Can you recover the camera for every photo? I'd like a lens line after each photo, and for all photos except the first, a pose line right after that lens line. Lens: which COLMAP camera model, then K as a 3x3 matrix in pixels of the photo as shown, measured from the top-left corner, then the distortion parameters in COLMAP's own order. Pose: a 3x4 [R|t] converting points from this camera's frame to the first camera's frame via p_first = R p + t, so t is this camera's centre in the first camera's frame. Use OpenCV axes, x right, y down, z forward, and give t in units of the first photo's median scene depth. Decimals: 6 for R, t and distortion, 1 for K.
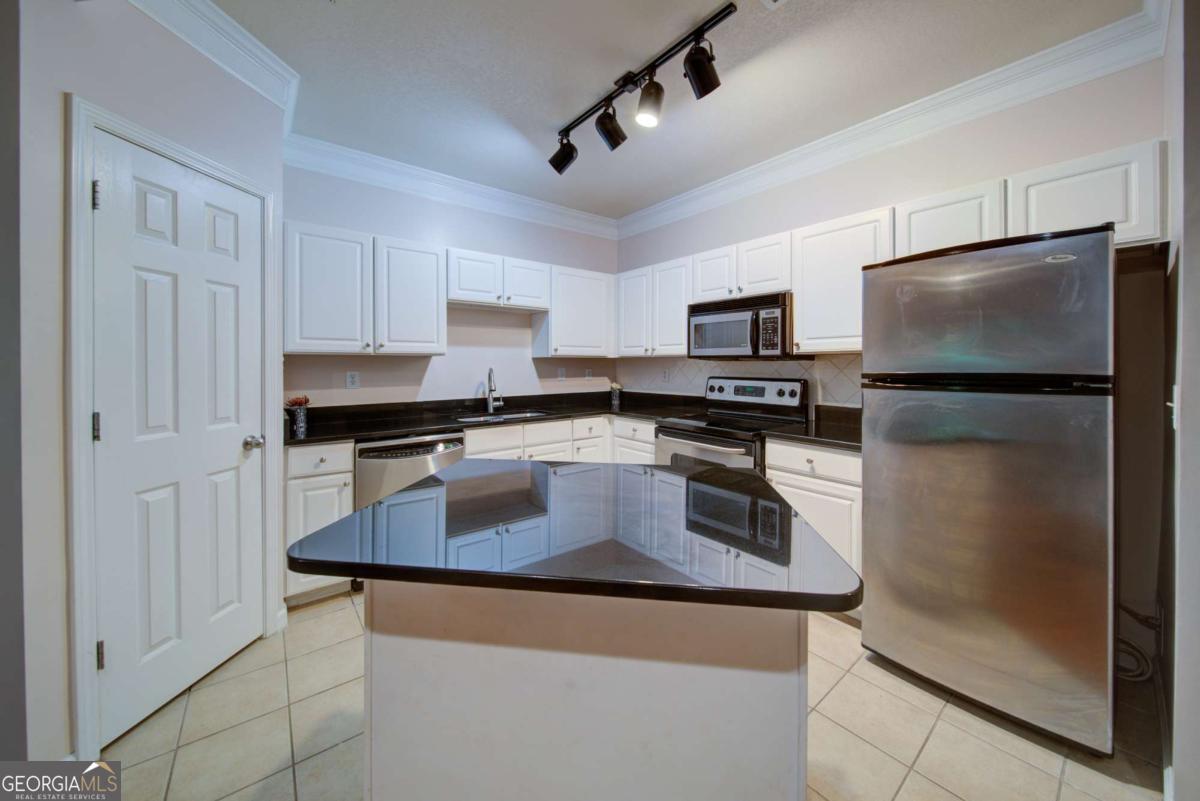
lens RADIAL K [[445.1, 0, 580.4], [0, 445.1, 363.2], [0, 0, 1]] dist [0.000374, -0.000049]
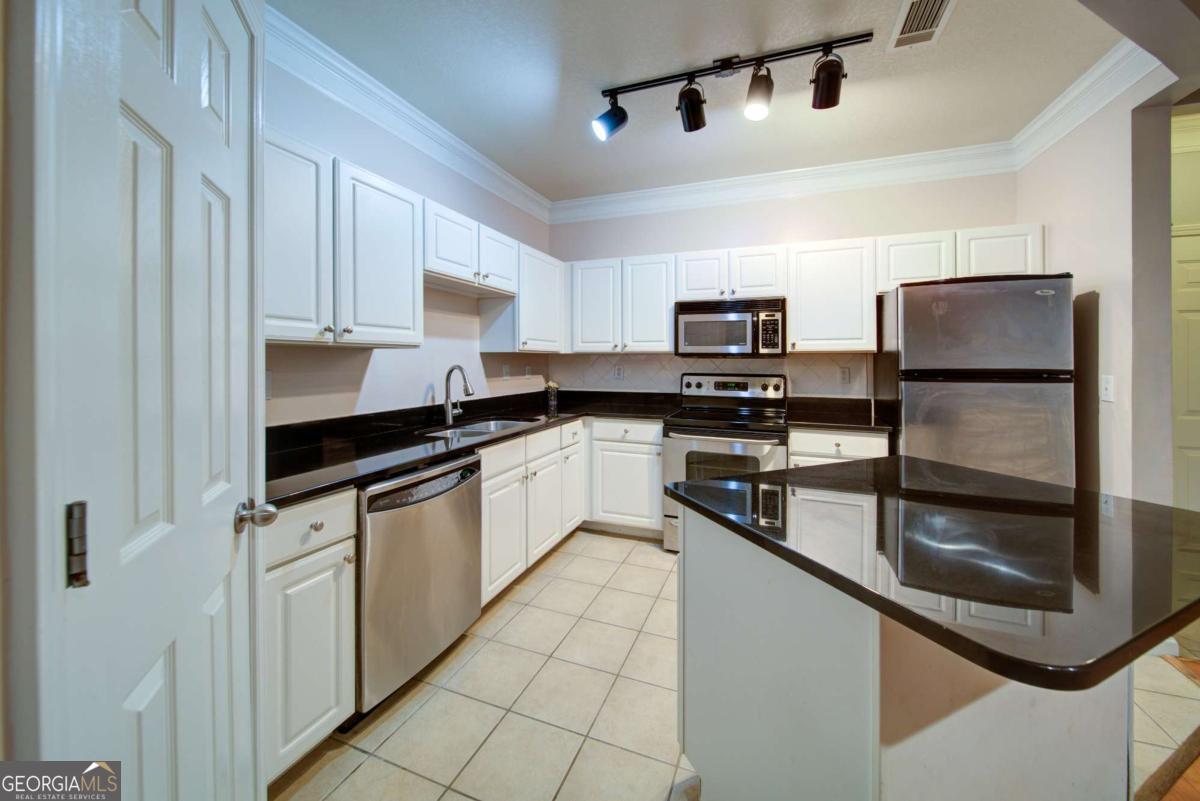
lens RADIAL K [[448.6, 0, 582.6], [0, 448.6, 357.1], [0, 0, 1]] dist [0.000152, -0.000003]
pose [[0.842170, 0.007832, 0.539155, -0.497707], [-0.005080, 0.999965, -0.006590, 0.000828], [-0.539188, 0.002811, 0.842181, 0.268409]]
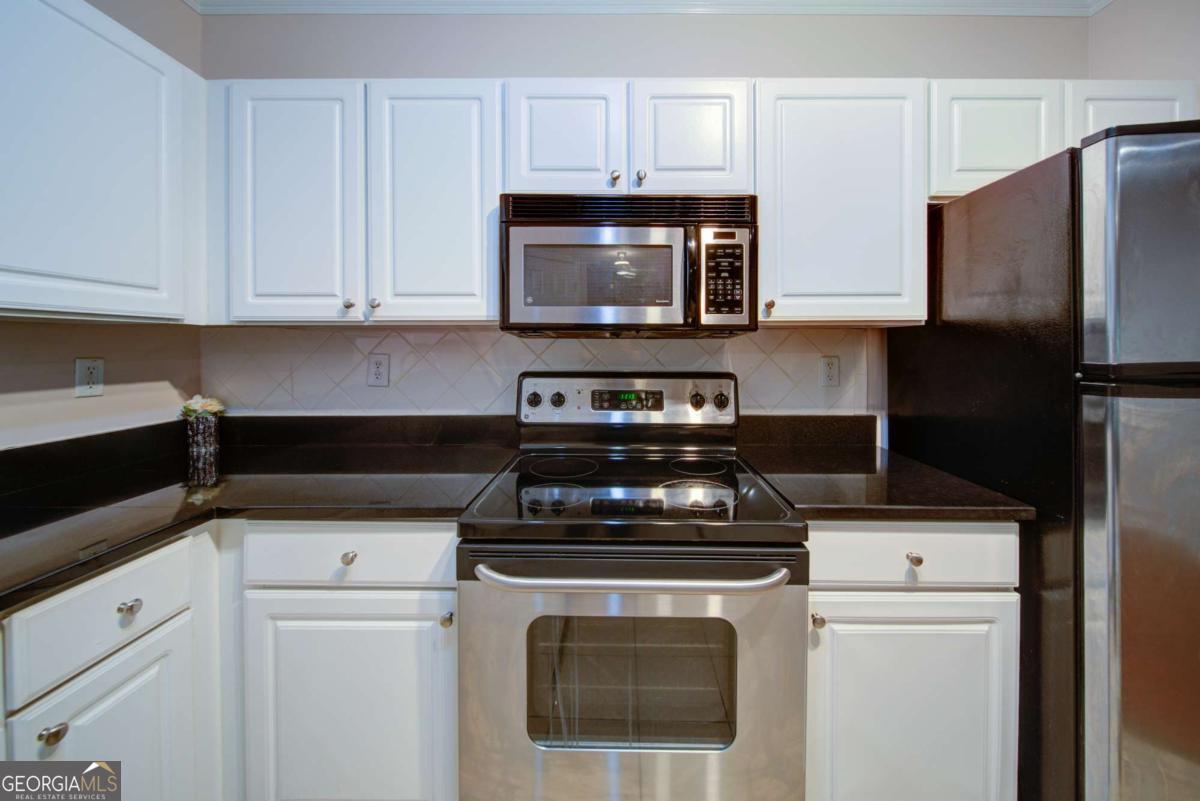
lens RADIAL K [[427.2, 0, 594.2], [0, 427.2, 347.0], [0, 0, 1]] dist [-0.002639, -0.000163]
pose [[0.592211, 0.000182, 0.805783, -0.016414], [-0.002291, 0.999996, 0.001458, 0.003859], [-0.805780, -0.002709, 0.592209, 0.732889]]
